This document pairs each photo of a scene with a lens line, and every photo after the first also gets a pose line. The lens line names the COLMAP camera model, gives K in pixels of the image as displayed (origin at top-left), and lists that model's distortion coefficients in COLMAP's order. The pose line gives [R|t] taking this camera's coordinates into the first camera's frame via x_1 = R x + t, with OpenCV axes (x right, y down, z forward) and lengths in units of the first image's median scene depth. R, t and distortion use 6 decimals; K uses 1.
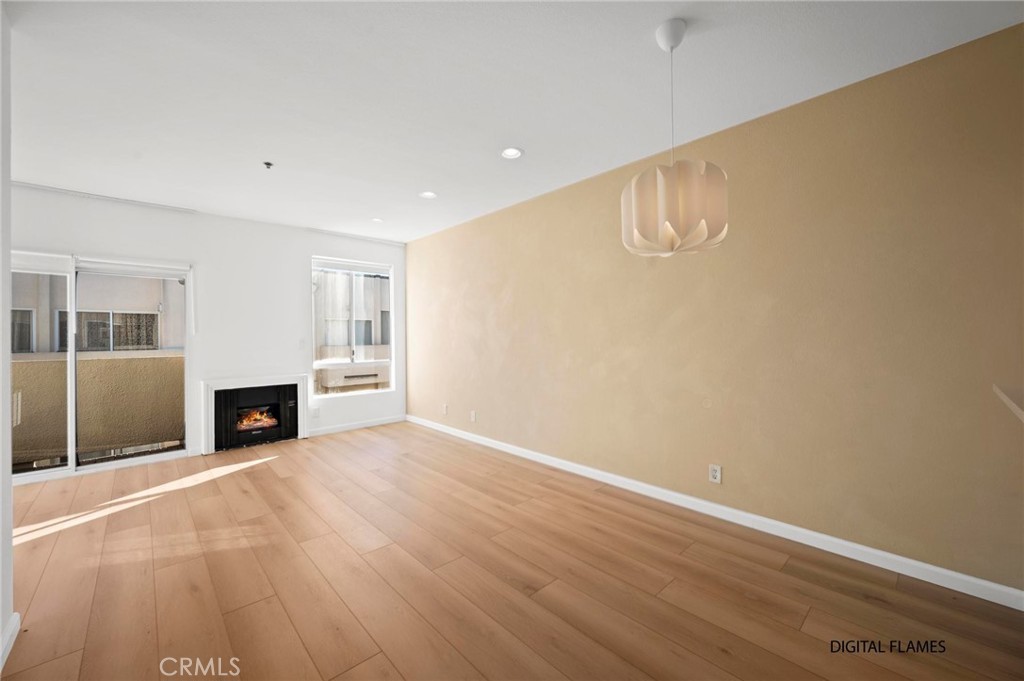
lens RADIAL K [[402.9, 0, 510.9], [0, 402.9, 336.4], [0, 0, 1]] dist [0.001062, -0.000103]
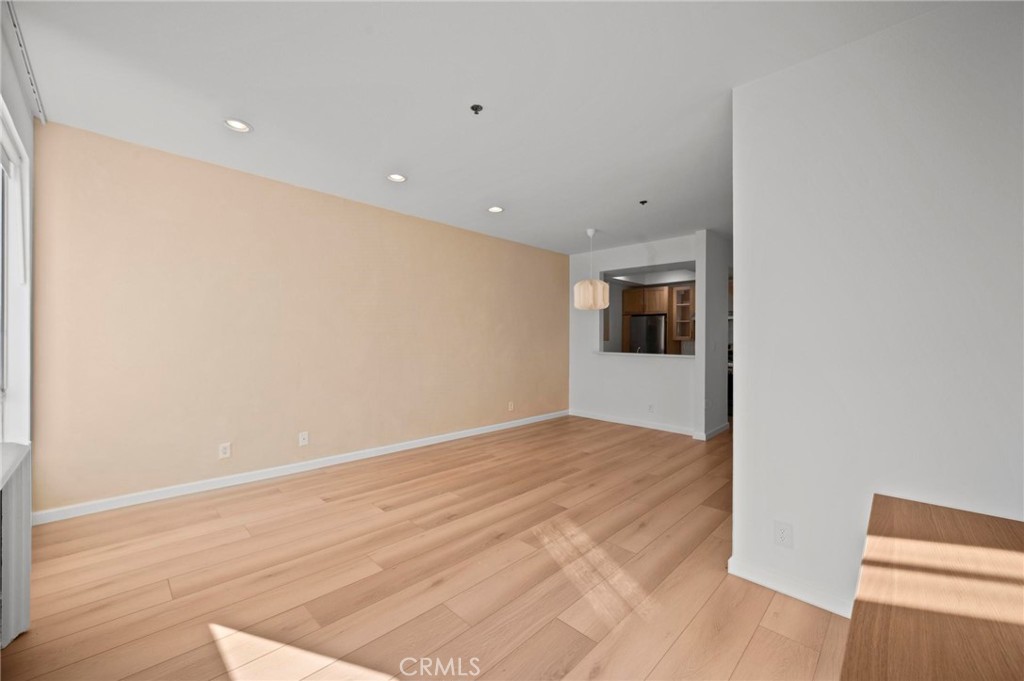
lens RADIAL K [[401.9, 0, 511.4], [0, 401.9, 335.3], [0, 0, 1]] dist [-0.007273, -0.000086]
pose [[-0.044983, 0.017106, 0.998841, -0.911221], [-0.007111, 0.999823, -0.017443, 0.009029], [-0.998962, -0.007887, -0.044853, 0.647881]]
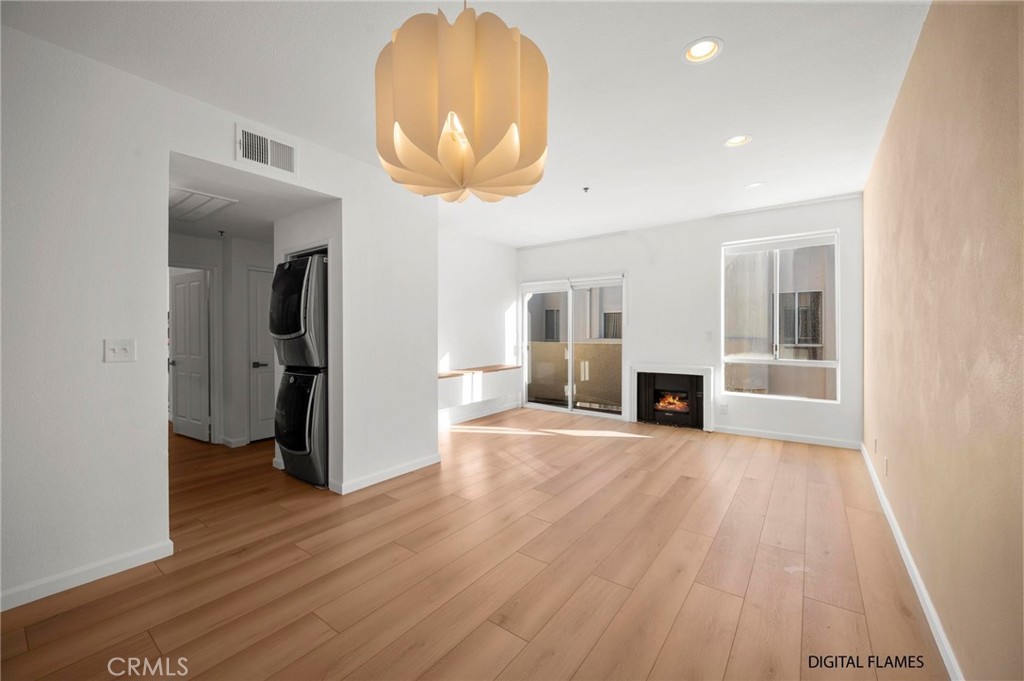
lens RADIAL K [[401.9, 0, 511.4], [0, 401.9, 335.3], [0, 0, 1]] dist [-0.007273, -0.000086]
pose [[0.181555, 0.016713, -0.983239, 0.382222], [0.003066, 0.999841, 0.017561, -0.002151], [0.983376, -0.006203, 0.181475, 0.370192]]
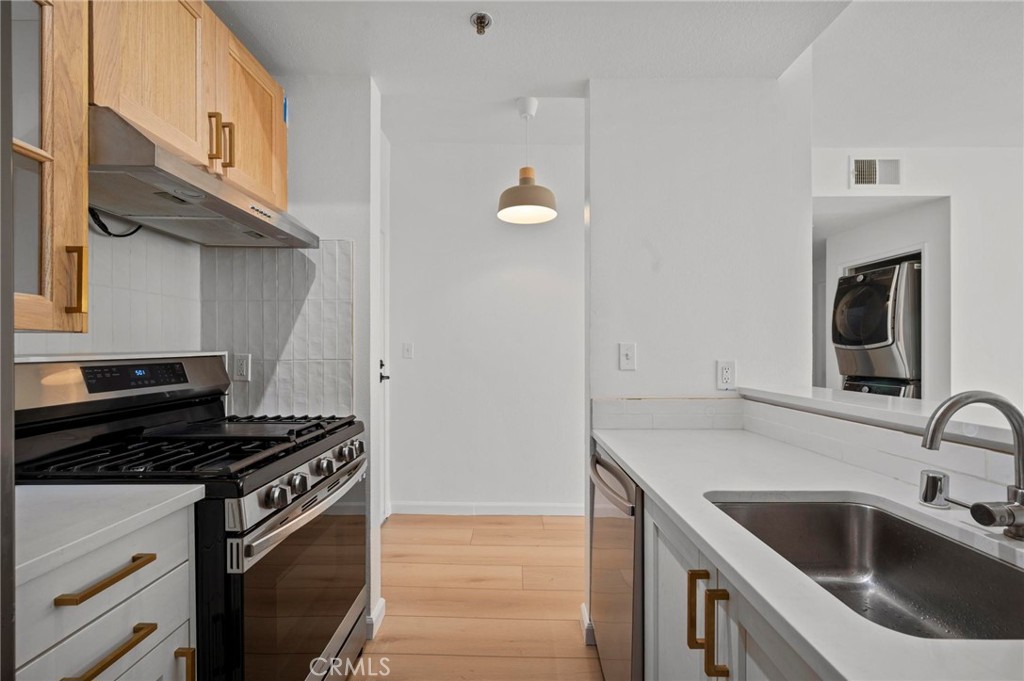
lens RADIAL K [[406.7, 0, 510.3], [0, 406.7, 351.3], [0, 0, 1]] dist [-0.000619, -0.000008]
pose [[-0.685476, 0.014477, -0.727951, 0.583100], [0.012605, 0.999888, 0.008016, 0.004478], [0.727986, -0.003681, -0.685582, 0.152145]]
